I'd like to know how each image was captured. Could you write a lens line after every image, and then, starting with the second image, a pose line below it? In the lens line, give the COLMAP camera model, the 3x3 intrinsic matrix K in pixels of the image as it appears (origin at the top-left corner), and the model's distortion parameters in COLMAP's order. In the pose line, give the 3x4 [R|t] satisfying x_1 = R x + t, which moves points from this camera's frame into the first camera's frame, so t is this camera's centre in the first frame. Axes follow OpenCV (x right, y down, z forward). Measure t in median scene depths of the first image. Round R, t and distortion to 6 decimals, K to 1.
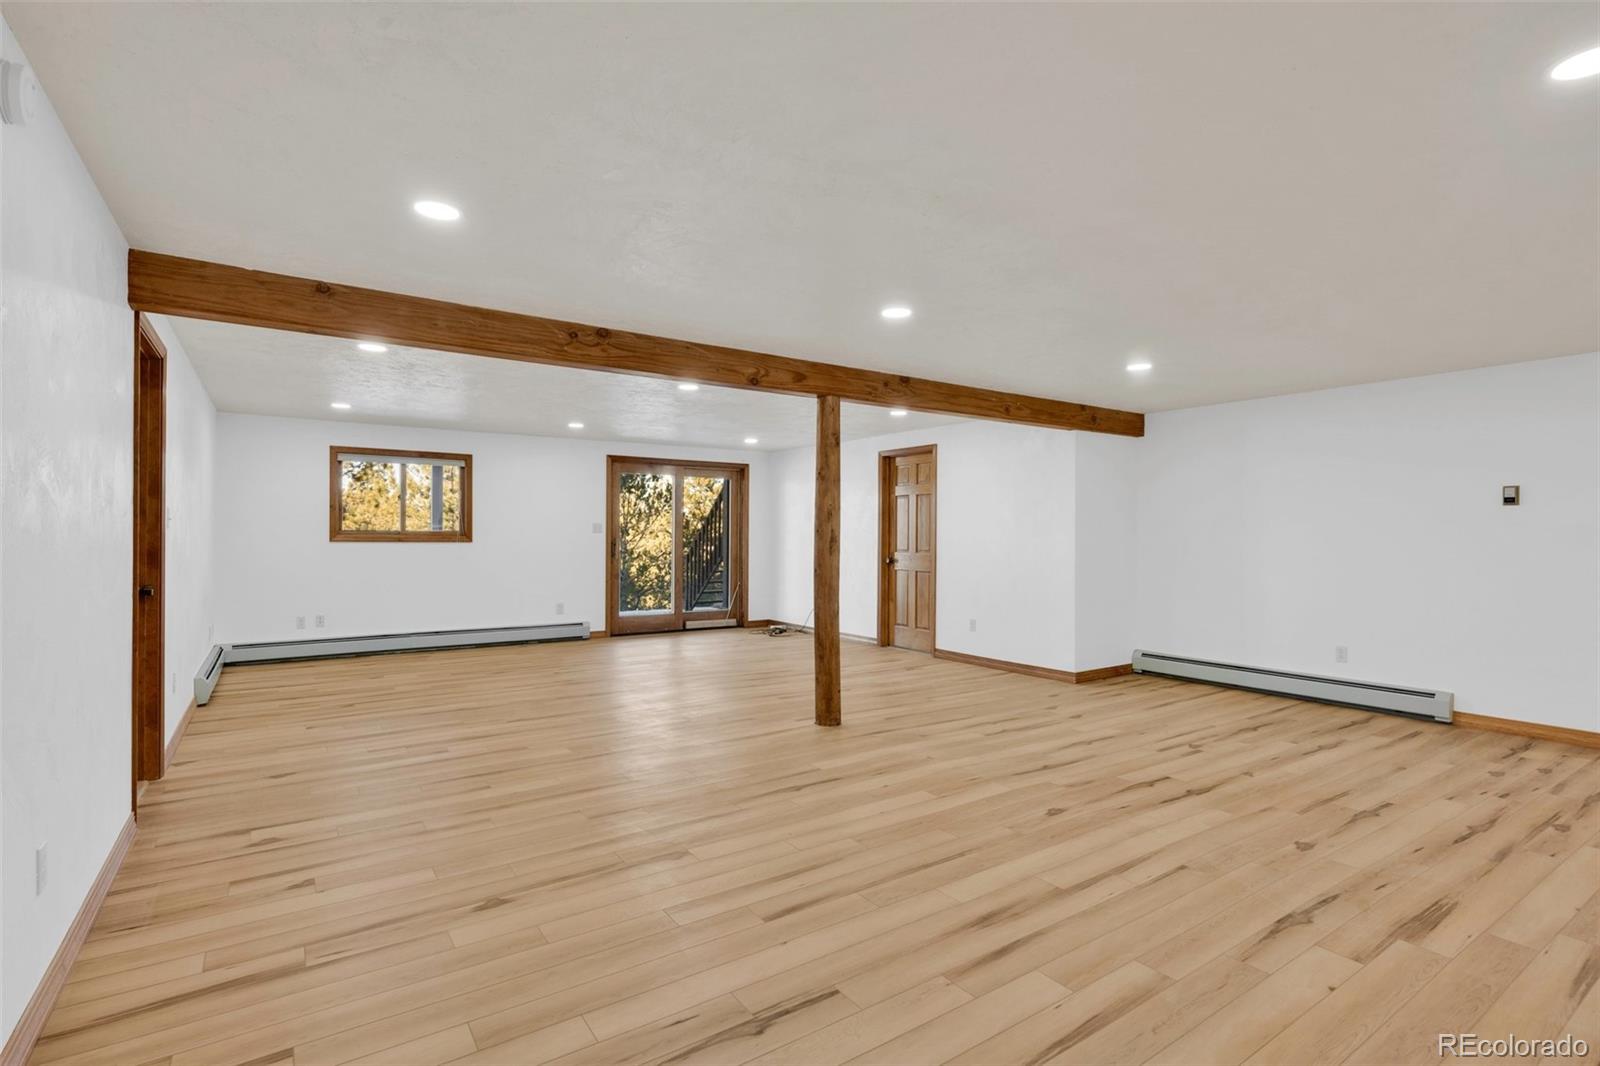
lens RADIAL K [[765.2, 0, 805.1], [0, 765.2, 531.2], [0, 0, 1]] dist [-0.000404, 0.003655]
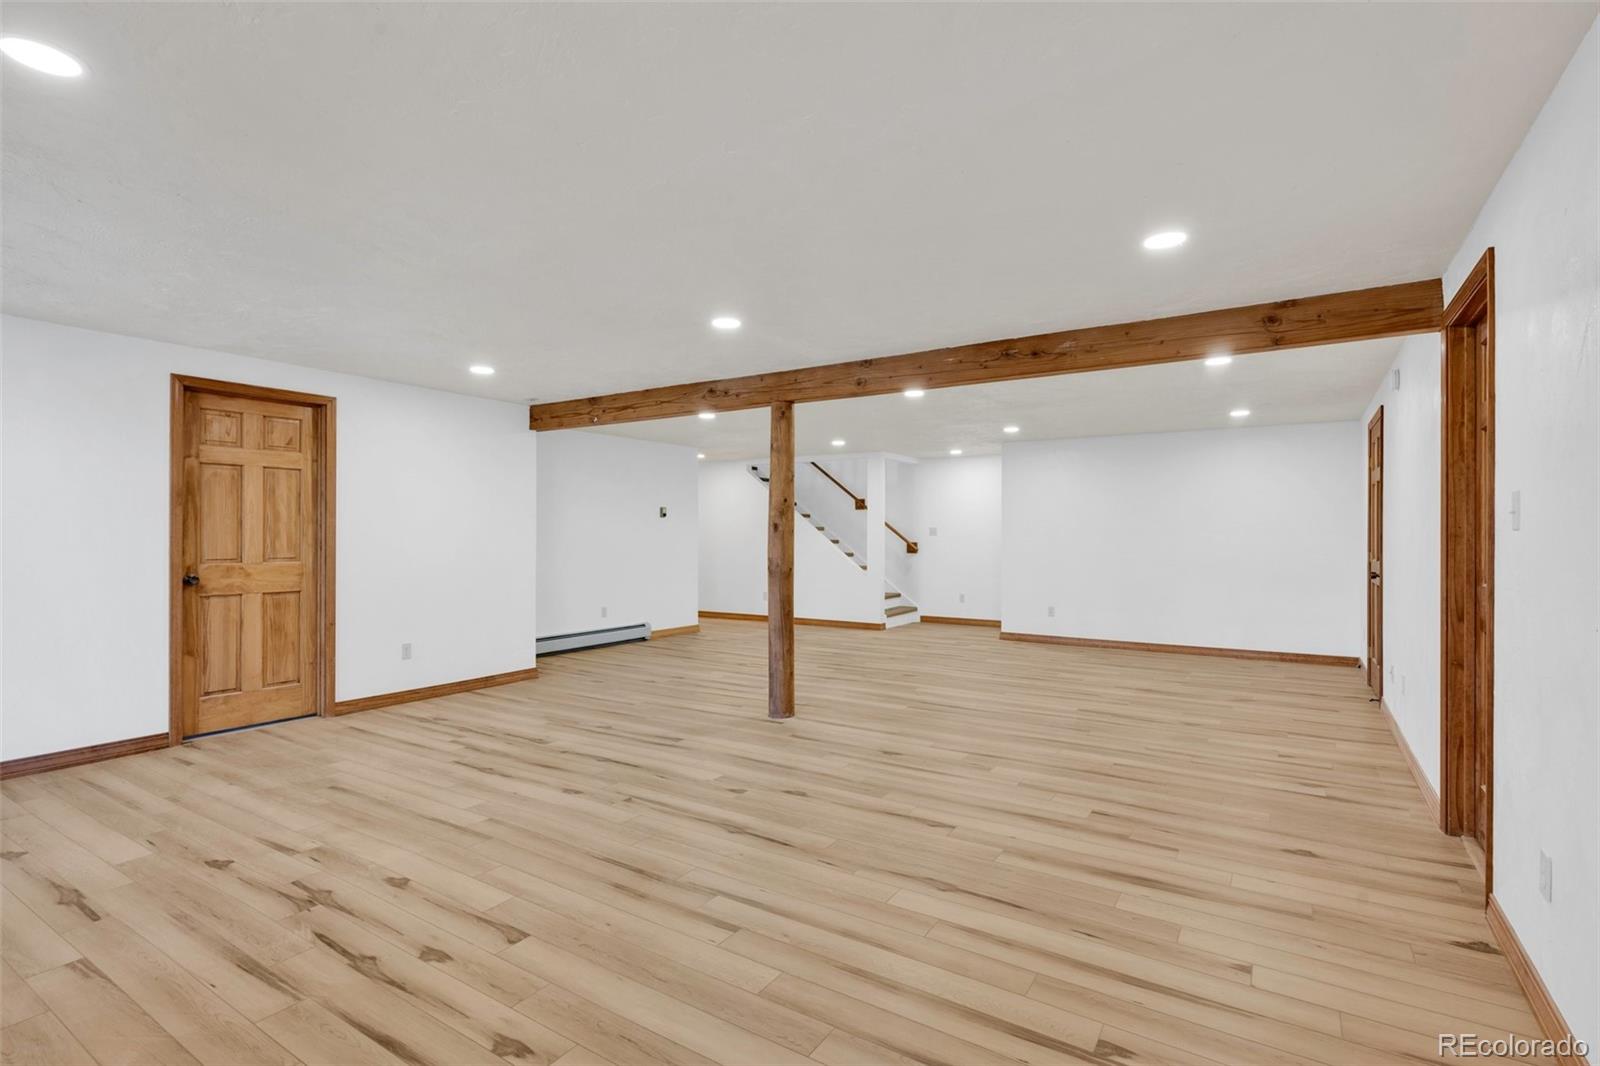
lens RADIAL K [[765.2, 0, 802.1], [0, 765.2, 535.9], [0, 0, 1]] dist [-0.000404, 0.003655]
pose [[-0.386735, -0.008665, 0.922150, -1.161340], [-0.008155, 0.999949, 0.005976, 0.000883], [-0.922155, -0.005209, -0.386786, 1.708600]]
